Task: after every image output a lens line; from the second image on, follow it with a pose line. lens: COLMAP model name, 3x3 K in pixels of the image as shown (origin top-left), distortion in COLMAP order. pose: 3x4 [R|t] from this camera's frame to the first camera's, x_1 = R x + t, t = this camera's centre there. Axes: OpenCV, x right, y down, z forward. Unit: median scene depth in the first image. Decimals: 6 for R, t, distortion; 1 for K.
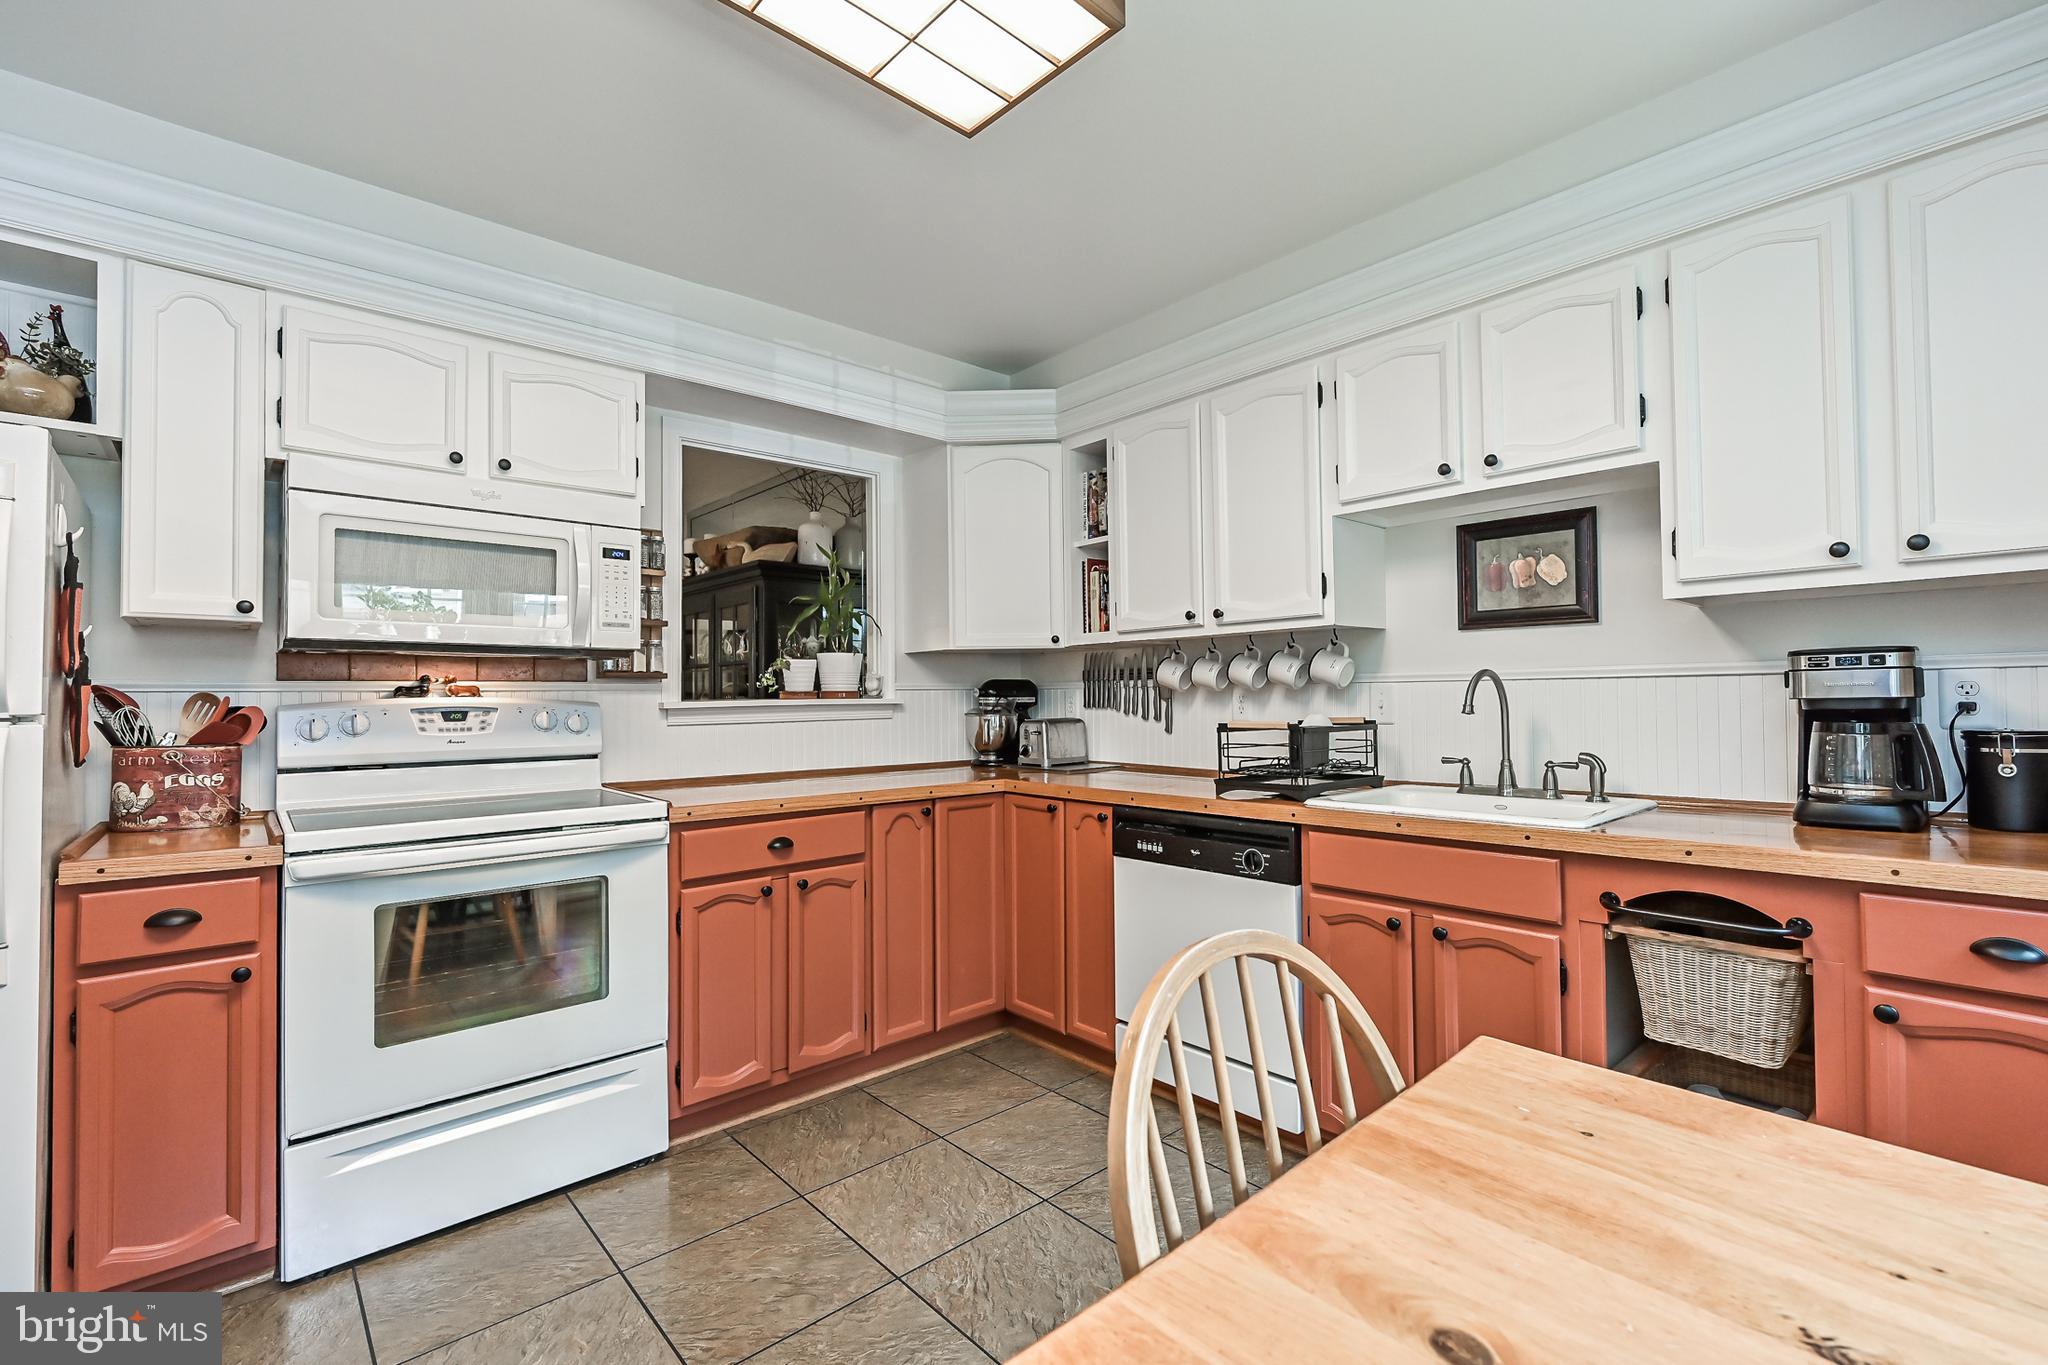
lens RADIAL K [[878.5, 0, 1024.6], [0, 878.5, 690.8], [0, 0, 1]] dist [-0.000967, -0.000023]
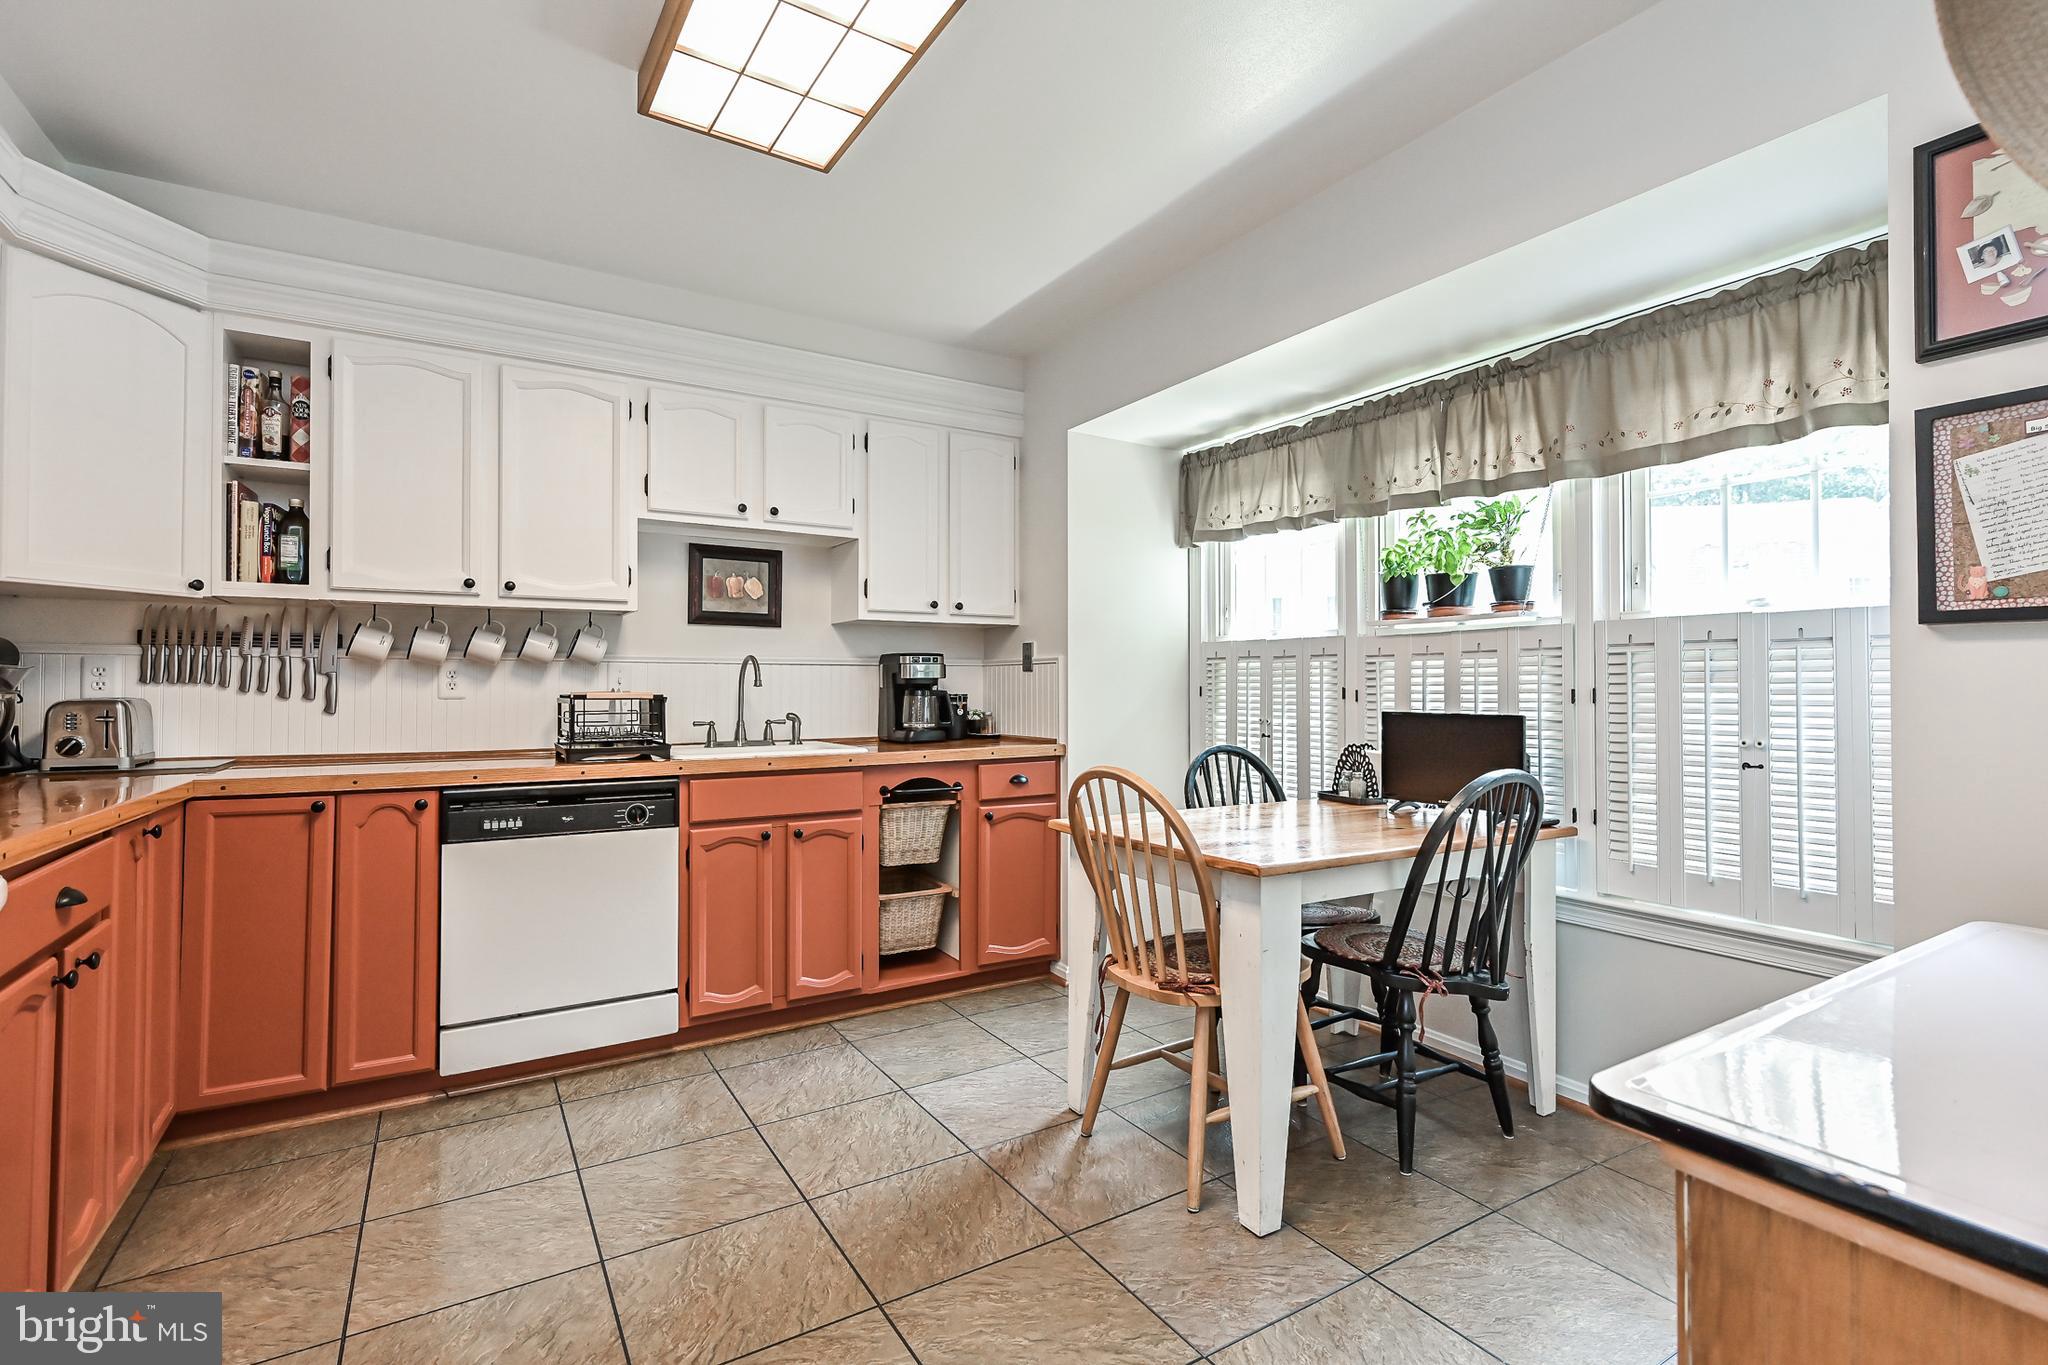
lens RADIAL K [[955.0, 0, 1019.2], [0, 955.0, 684.6], [0, 0, 1]] dist [-0.000563, 0.000841]
pose [[0.185681, 0.013168, 0.982522, -0.846209], [-0.012841, 0.999857, -0.010974, 0.031667], [-0.982526, -0.010579, 0.185824, 0.277374]]
